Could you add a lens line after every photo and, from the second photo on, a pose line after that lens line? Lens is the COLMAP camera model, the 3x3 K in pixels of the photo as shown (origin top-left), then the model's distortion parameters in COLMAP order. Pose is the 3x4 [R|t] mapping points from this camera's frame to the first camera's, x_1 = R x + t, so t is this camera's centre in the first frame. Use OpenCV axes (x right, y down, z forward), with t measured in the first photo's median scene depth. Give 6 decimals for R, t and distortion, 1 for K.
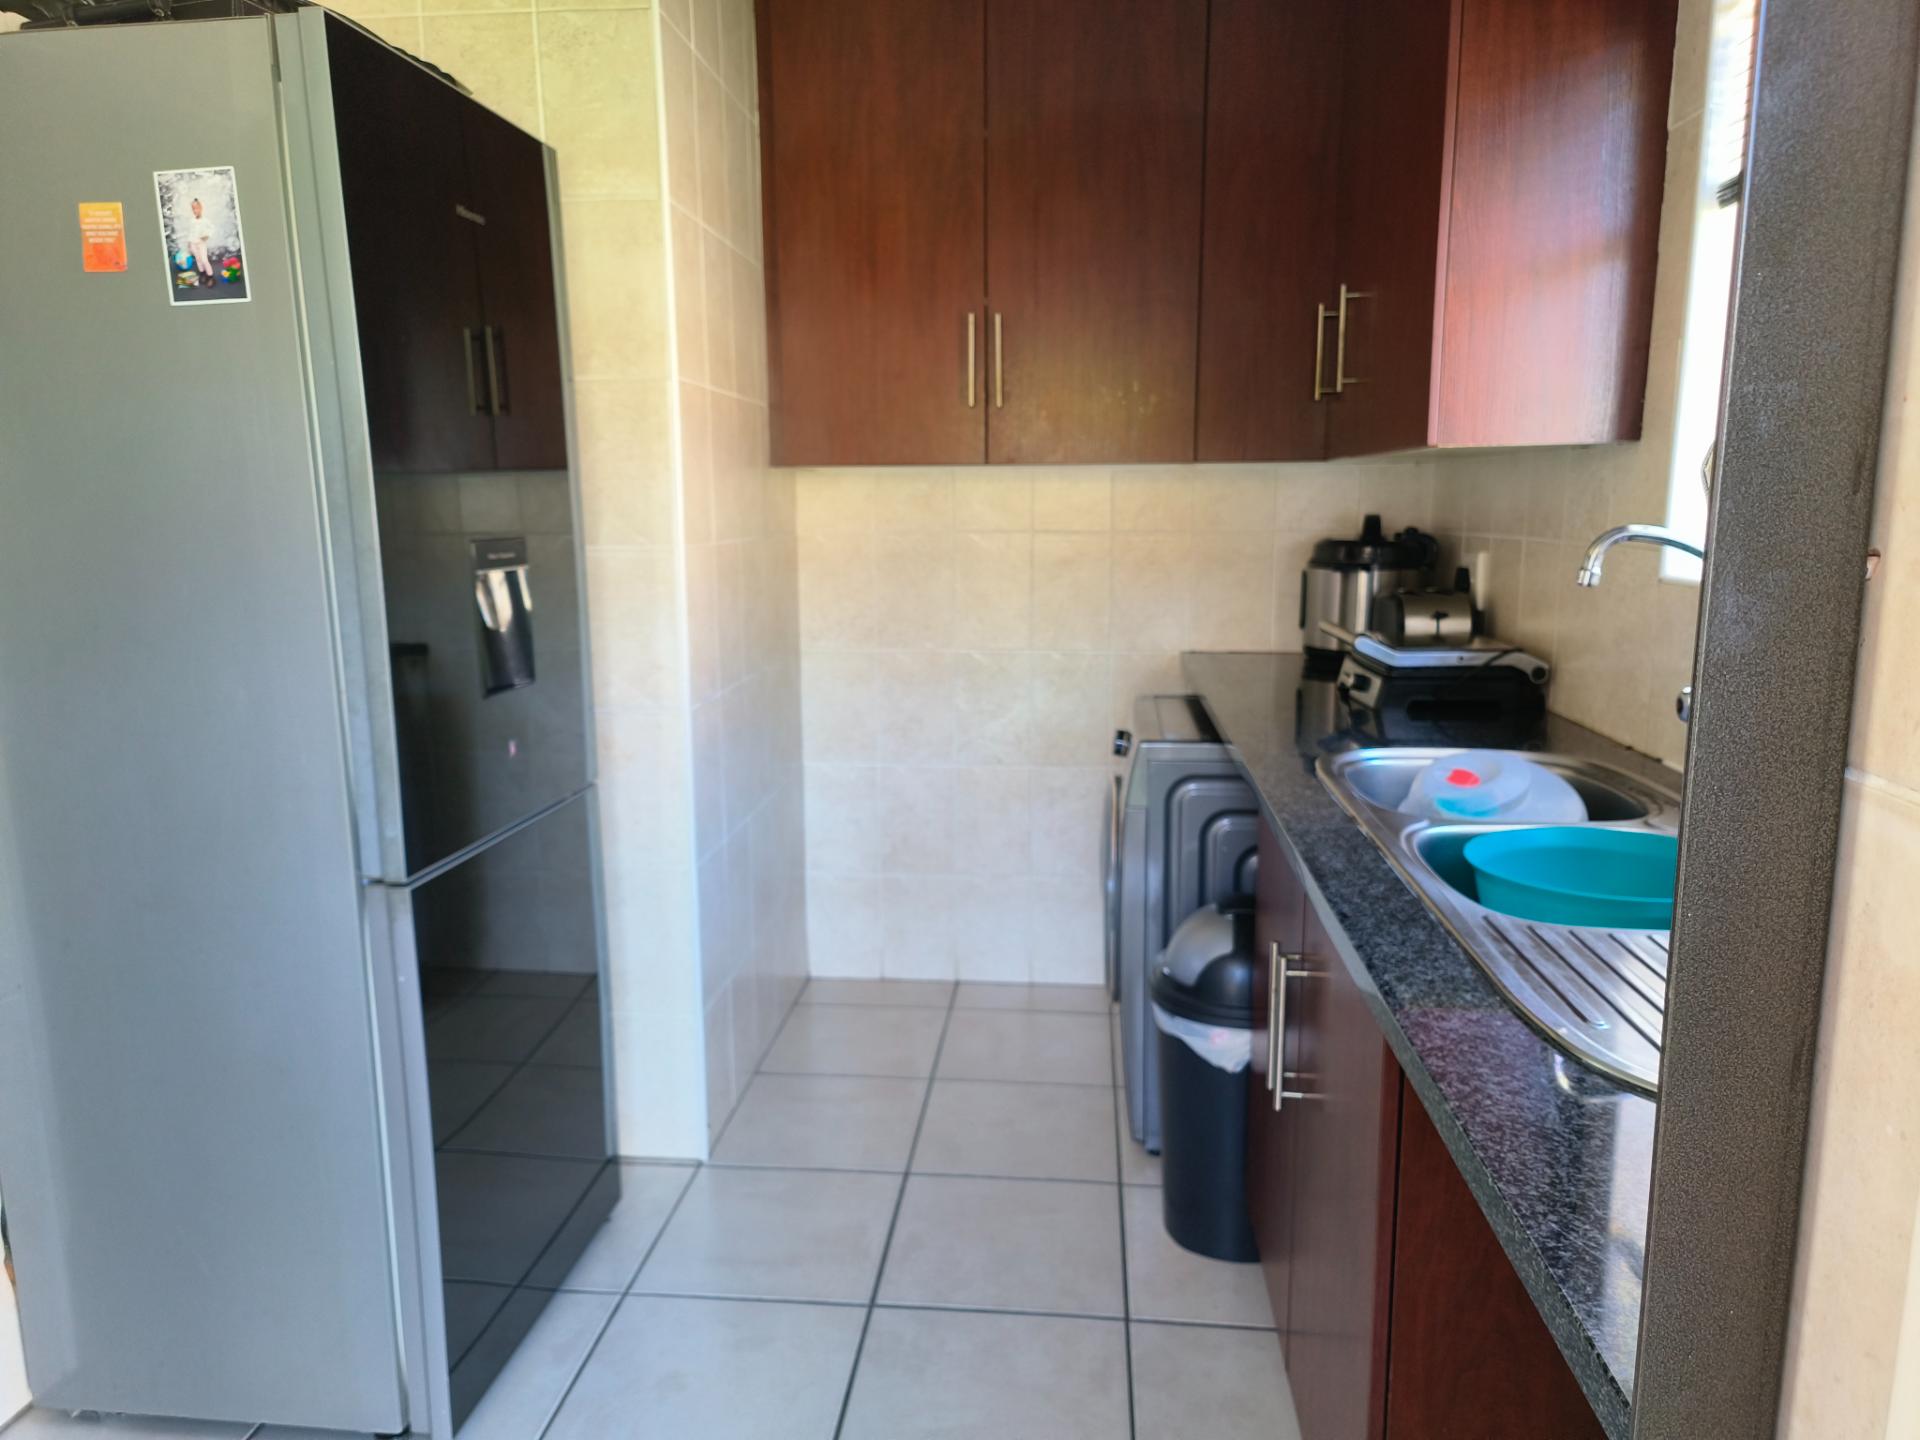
lens RADIAL K [[1288.6, 0, 960.0], [0, 1288.6, 720.0], [0, 0, 1]] dist [0.024368, 0.000931]
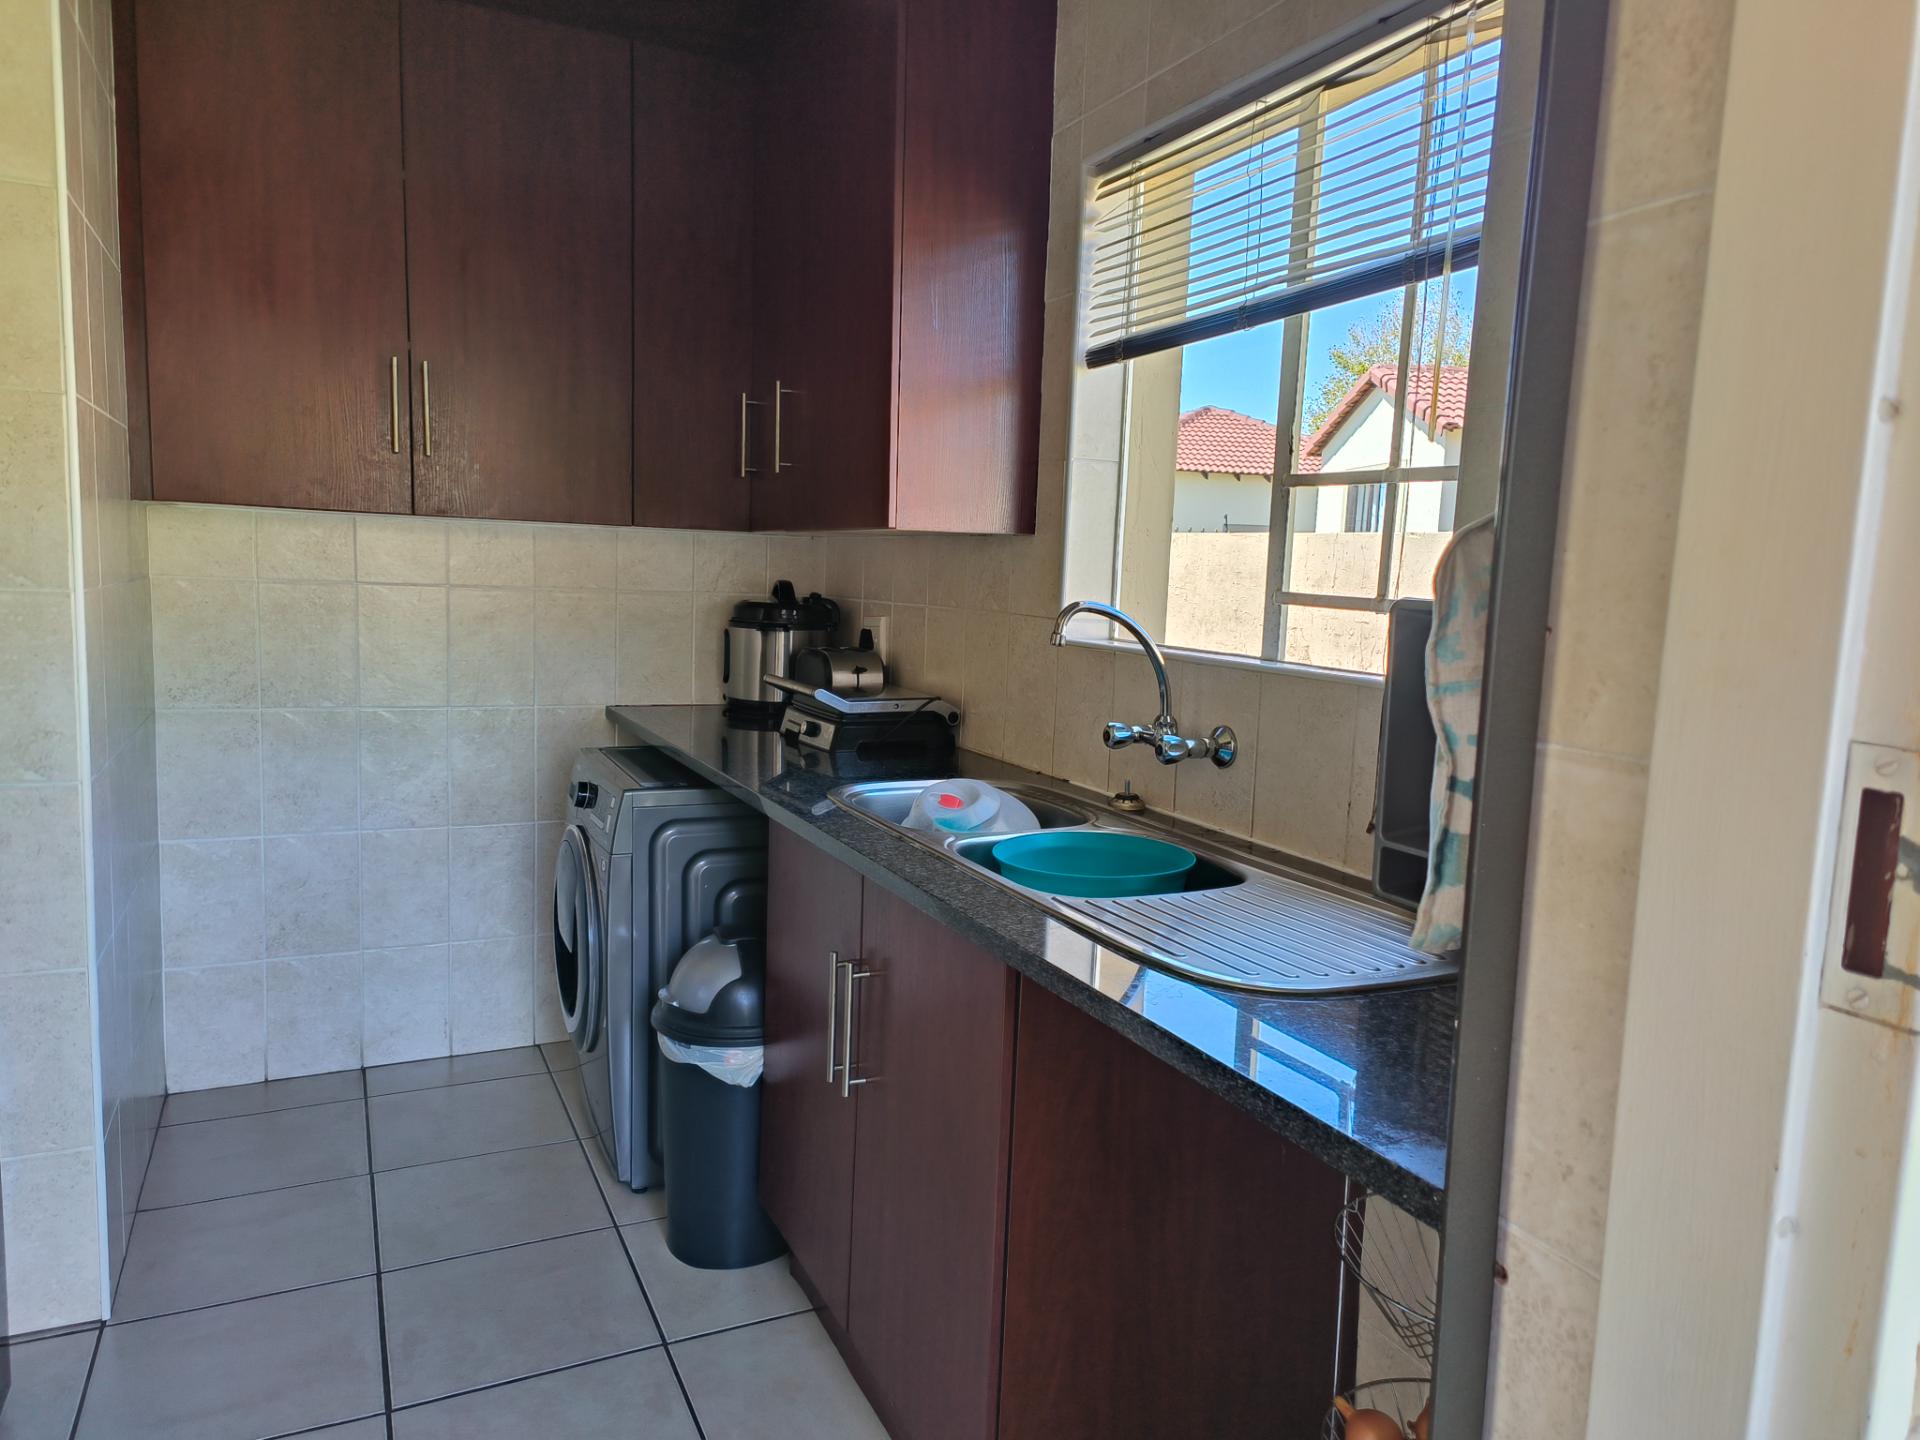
lens RADIAL K [[1259.0, 0, 968.7], [0, 1259.0, 710.6], [0, 0, 1]] dist [0.071951, -0.049955]
pose [[0.857190, -0.018290, 0.514676, -0.129210], [0.044288, 0.998285, -0.038285, 0.003453], [-0.513093, 0.055612, 0.856529, -0.021693]]
